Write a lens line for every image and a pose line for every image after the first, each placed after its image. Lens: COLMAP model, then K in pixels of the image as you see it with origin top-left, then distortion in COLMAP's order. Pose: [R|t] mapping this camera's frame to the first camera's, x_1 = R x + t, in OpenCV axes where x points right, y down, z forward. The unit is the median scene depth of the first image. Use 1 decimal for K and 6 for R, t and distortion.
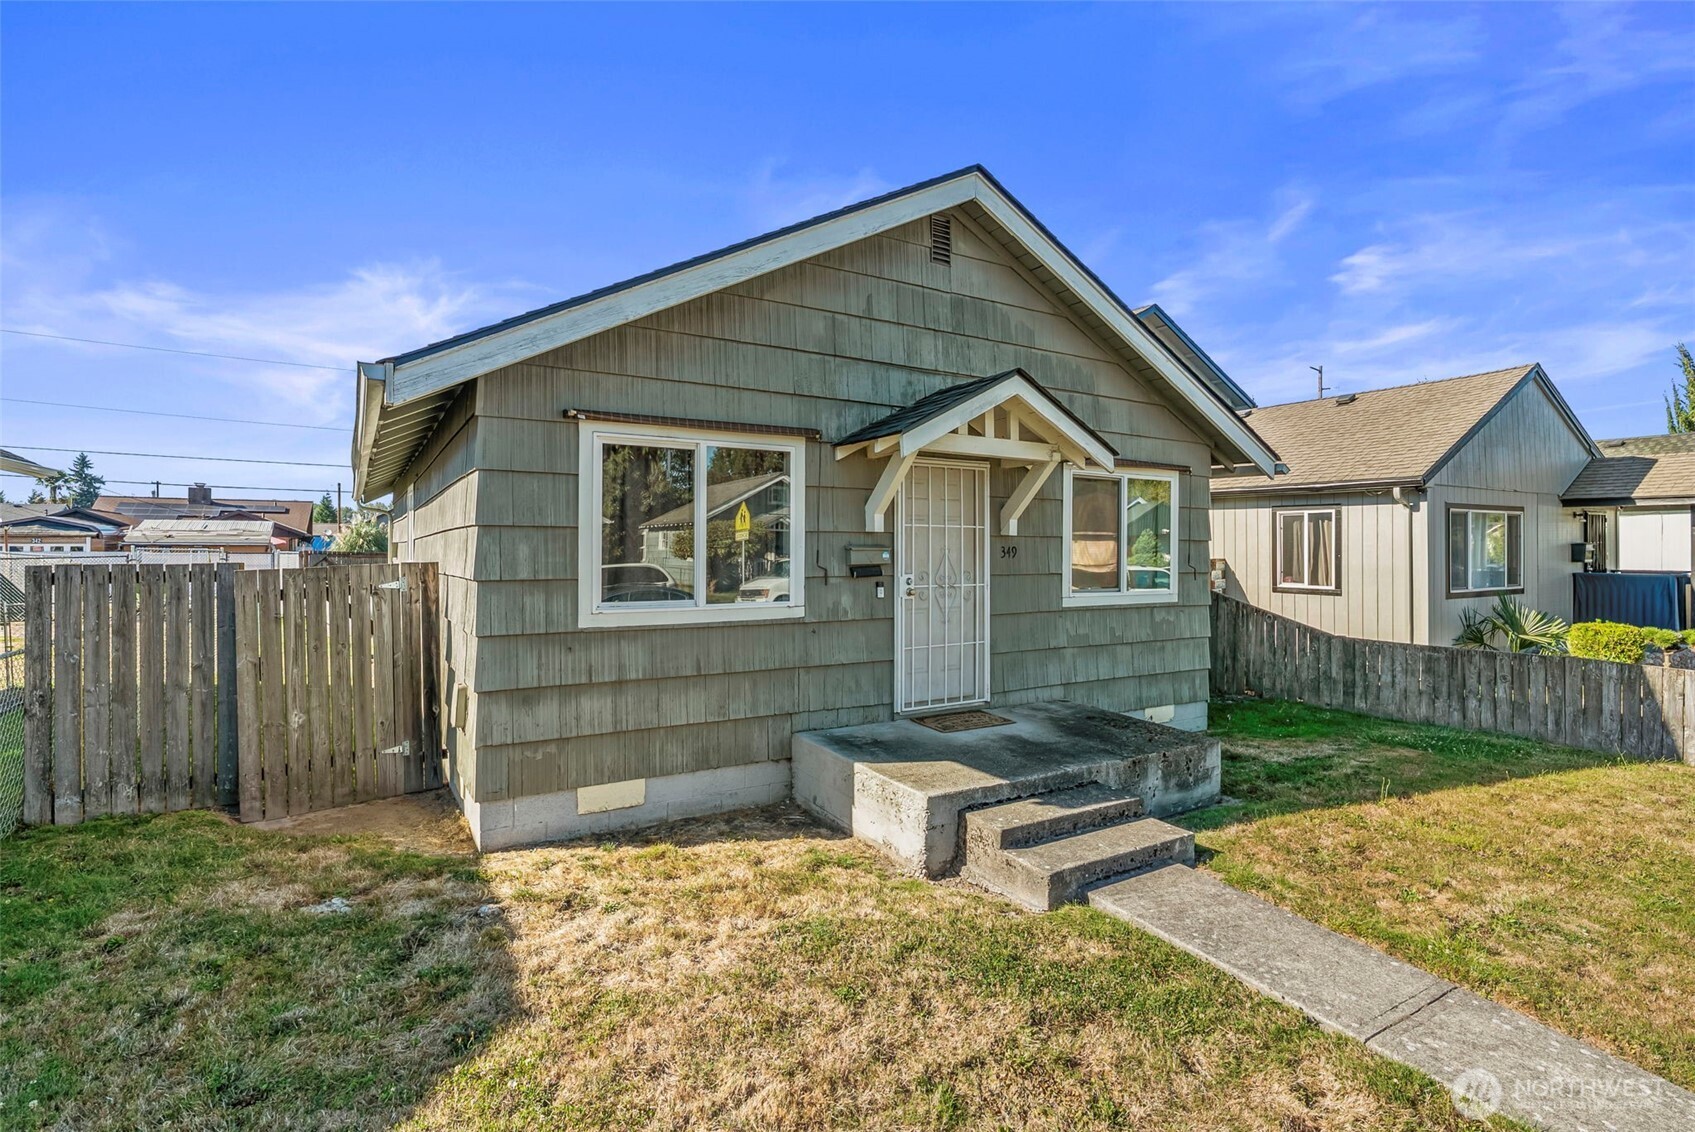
lens RADIAL K [[779.5, 0, 836.0], [0, 779.5, 548.3], [0, 0, 1]] dist [-0.005015, -0.000002]
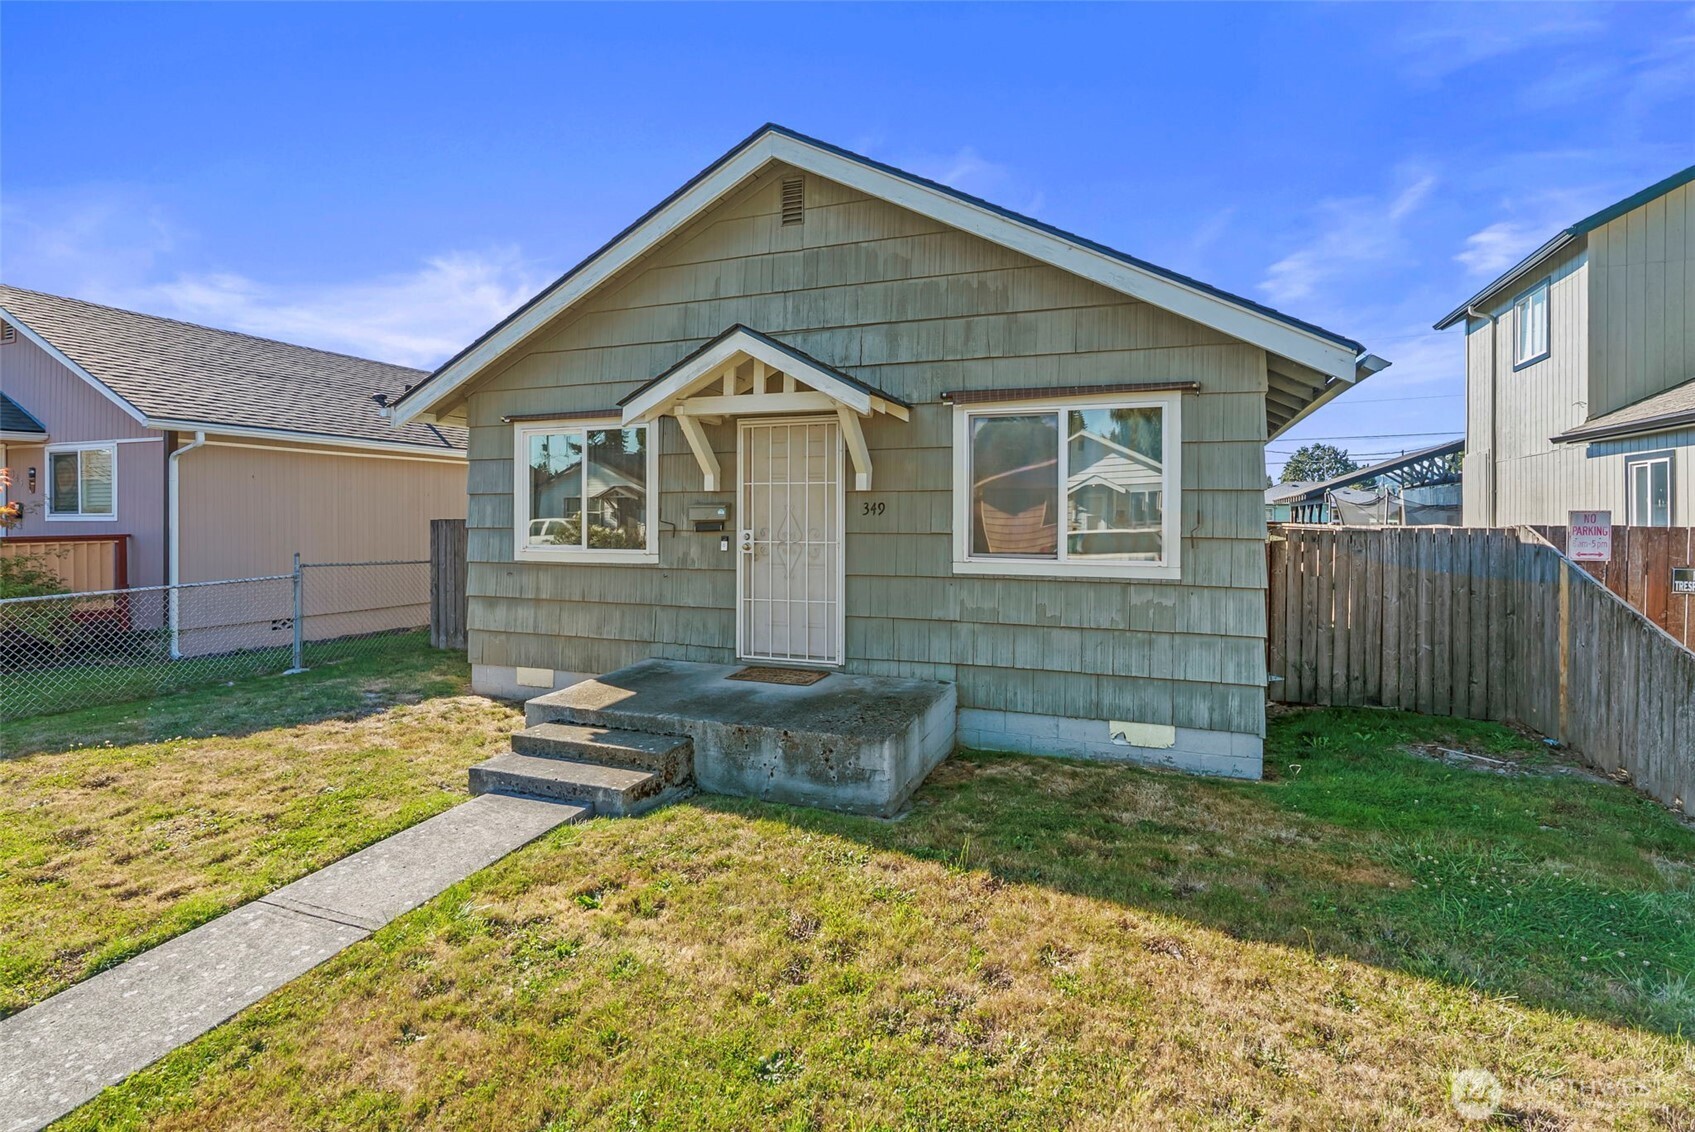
lens RADIAL K [[791.7, 0, 875.2], [0, 791.7, 520.0], [0, 0, 1]] dist [-0.004762, 0.000457]
pose [[0.644352, -0.000795, -0.764729, 1.121422], [0.001379, 0.999999, 0.000122, 0.021584], [0.764728, -0.001134, 0.644352, 0.474715]]
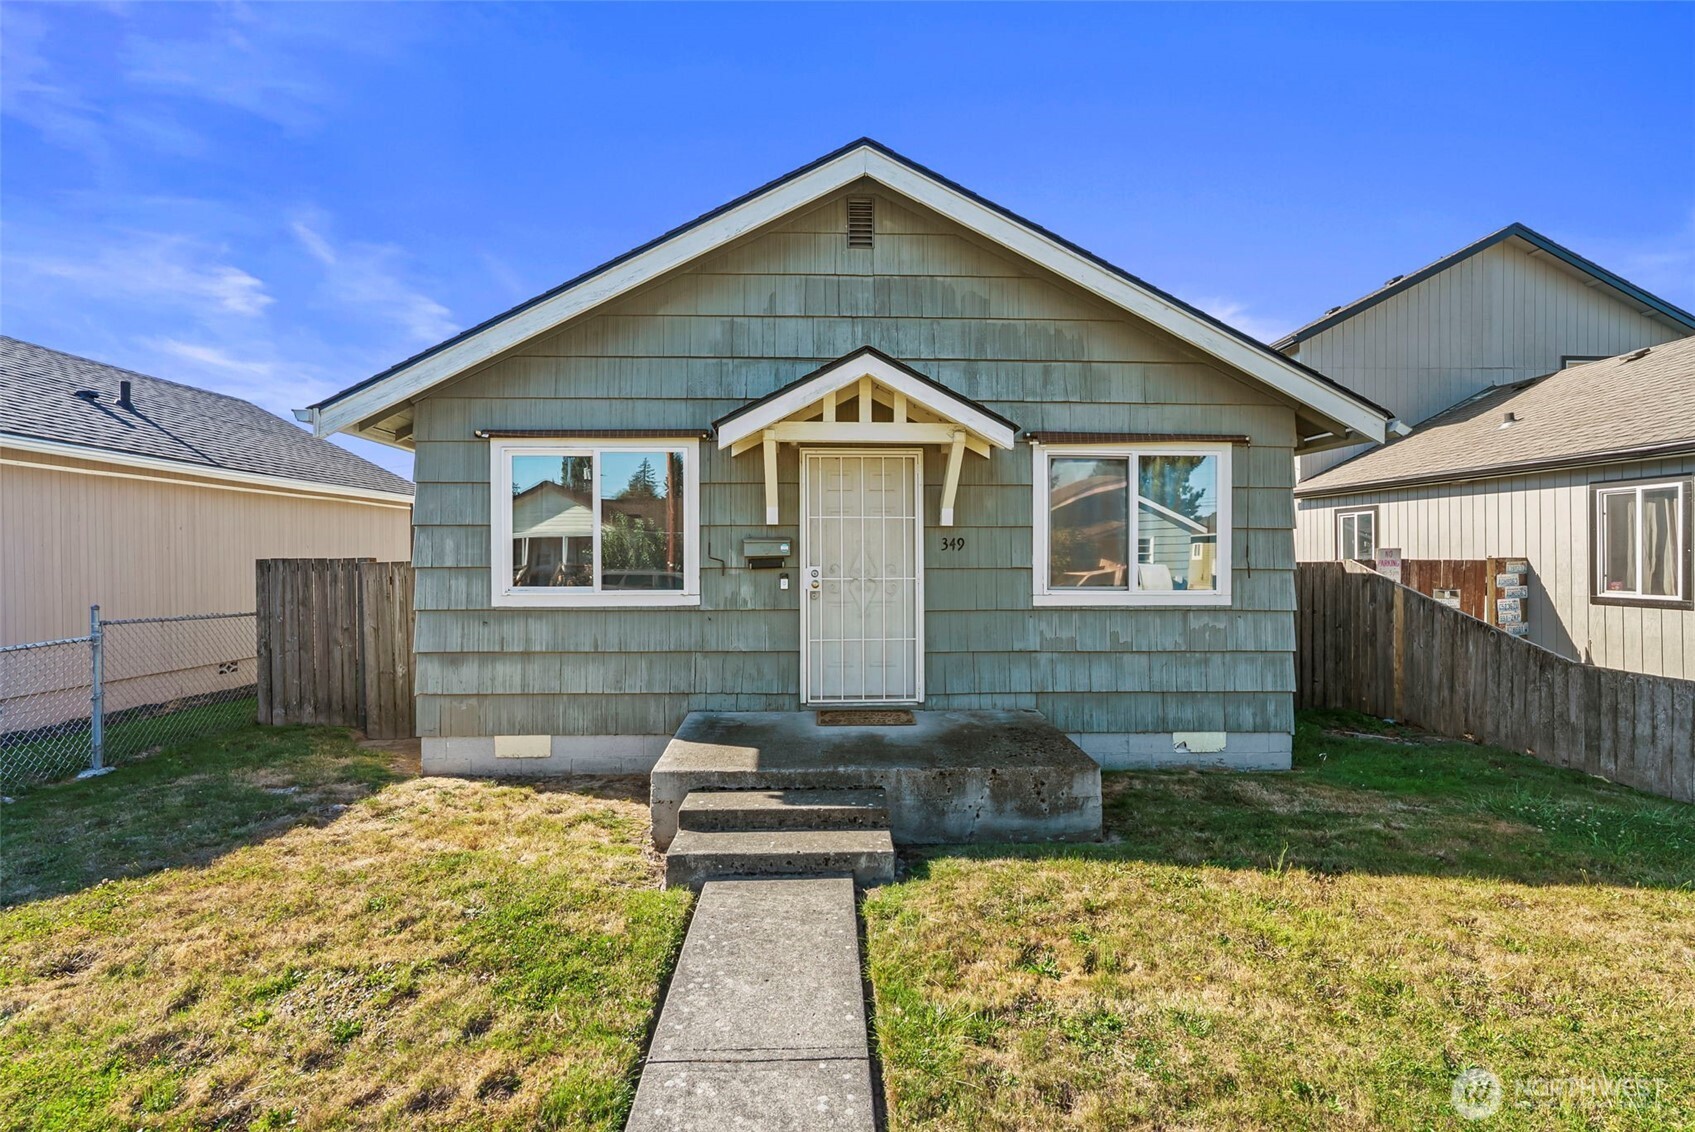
lens RADIAL K [[765.9, 0, 862.0], [0, 765.9, 566.4], [0, 0, 1]] dist [-0.005668, 0.000469]
pose [[0.884870, -0.002200, -0.465833, 0.656640], [0.006130, 0.999957, 0.006921, 0.029217], [0.465798, -0.008980, 0.884846, 0.172624]]
